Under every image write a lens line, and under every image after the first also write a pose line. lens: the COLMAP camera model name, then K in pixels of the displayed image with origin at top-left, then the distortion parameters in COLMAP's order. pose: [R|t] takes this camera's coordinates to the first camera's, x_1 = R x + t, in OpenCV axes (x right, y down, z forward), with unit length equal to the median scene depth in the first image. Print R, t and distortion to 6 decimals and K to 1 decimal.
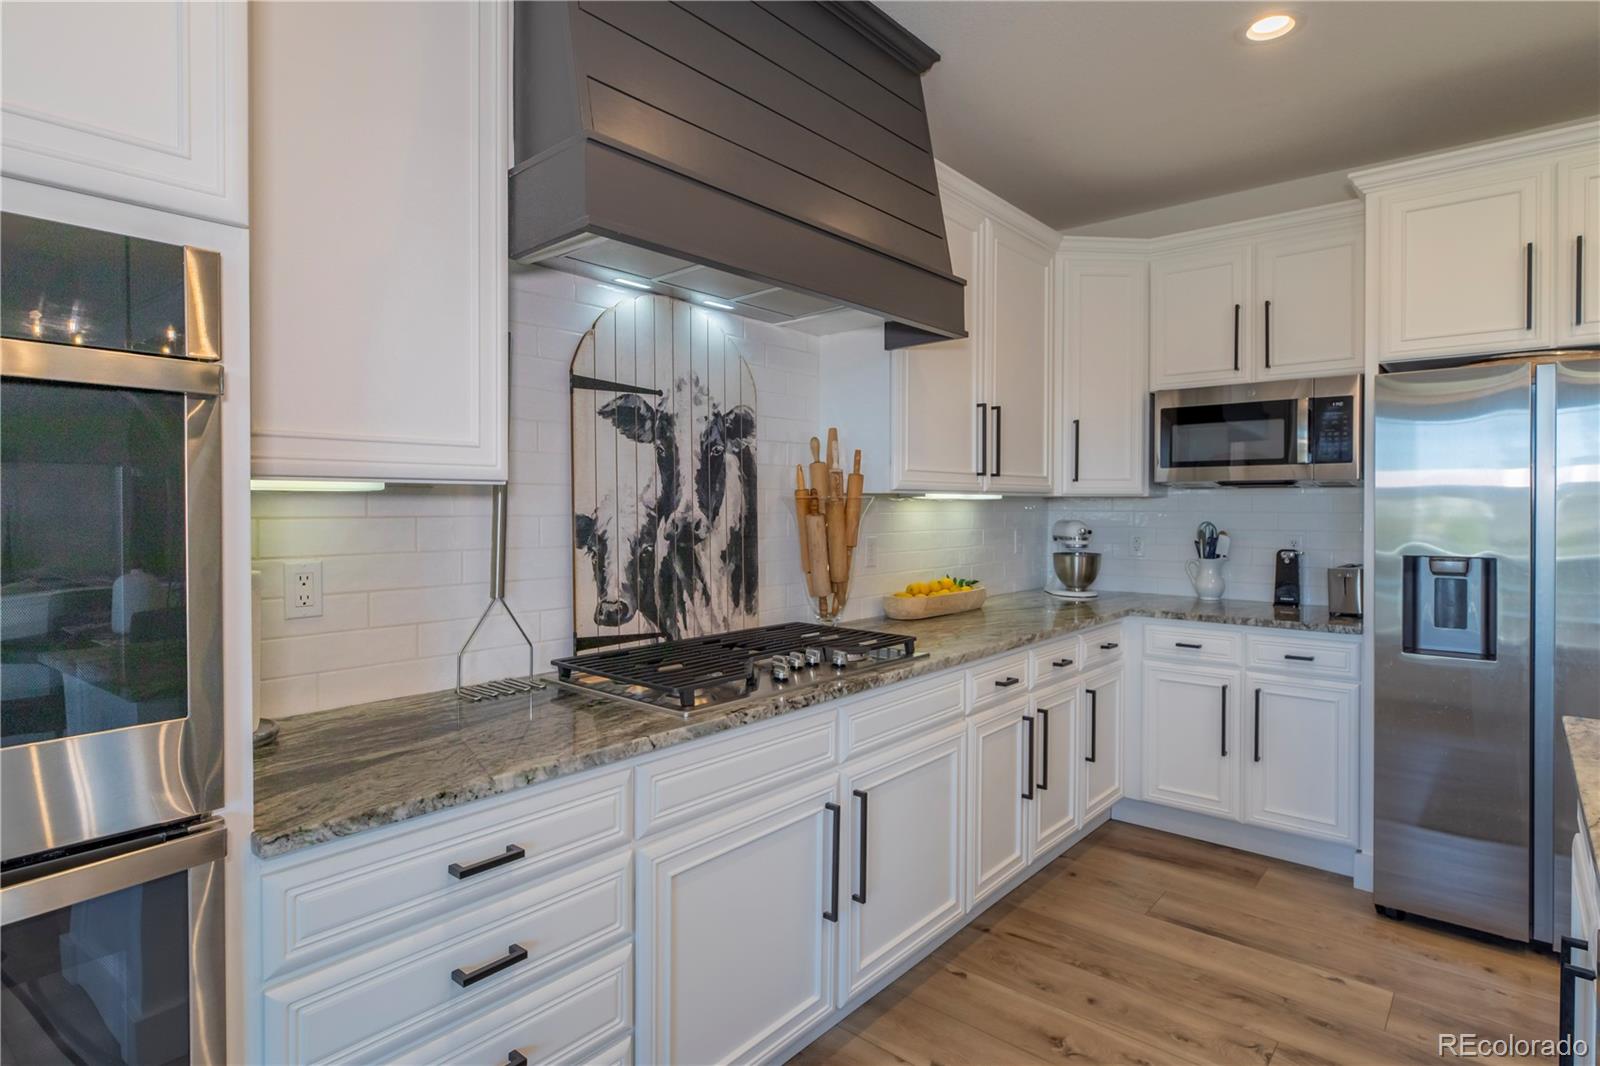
lens RADIAL K [[847.7, 0, 796.6], [0, 847.7, 517.3], [0, 0, 1]] dist [0.000449, -0.000395]
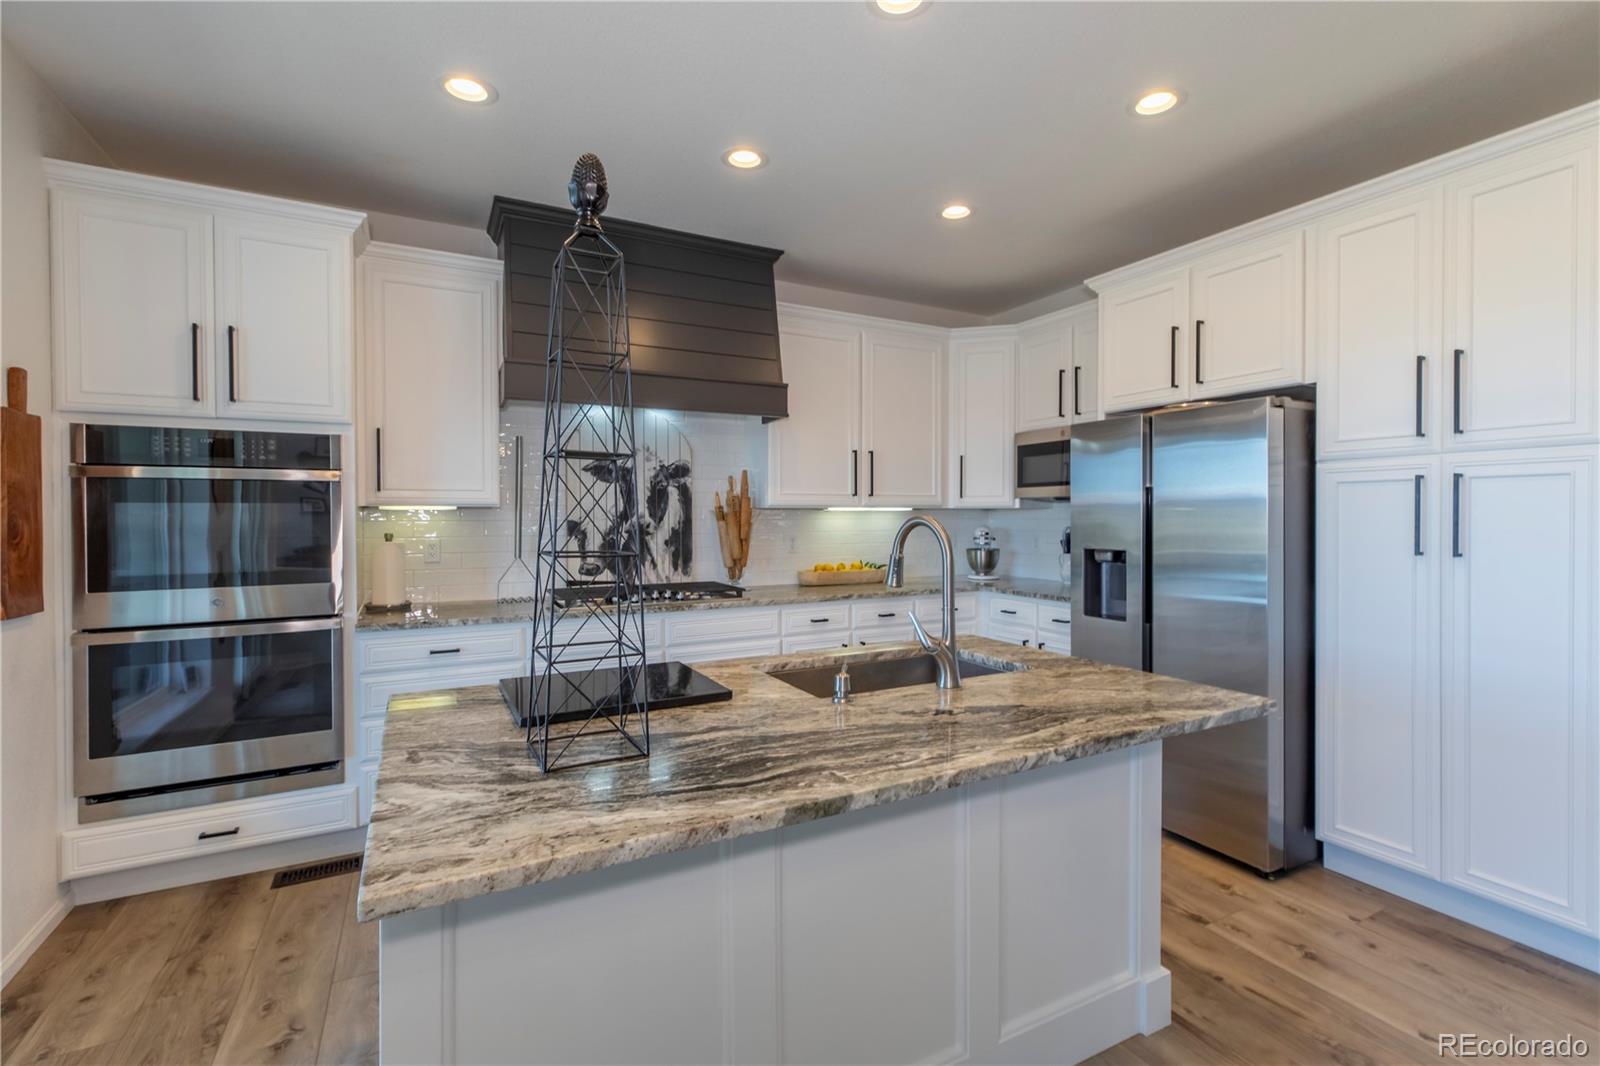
lens RADIAL K [[720.0, 0, 804.3], [0, 720.0, 527.1], [0, 0, 1]] dist [0.001888, -0.000212]
pose [[0.930499, 0.004783, -0.366263, 0.773323], [-0.003308, 0.999984, 0.004656, 0.003284], [0.366279, -0.003121, 0.930500, -0.347792]]
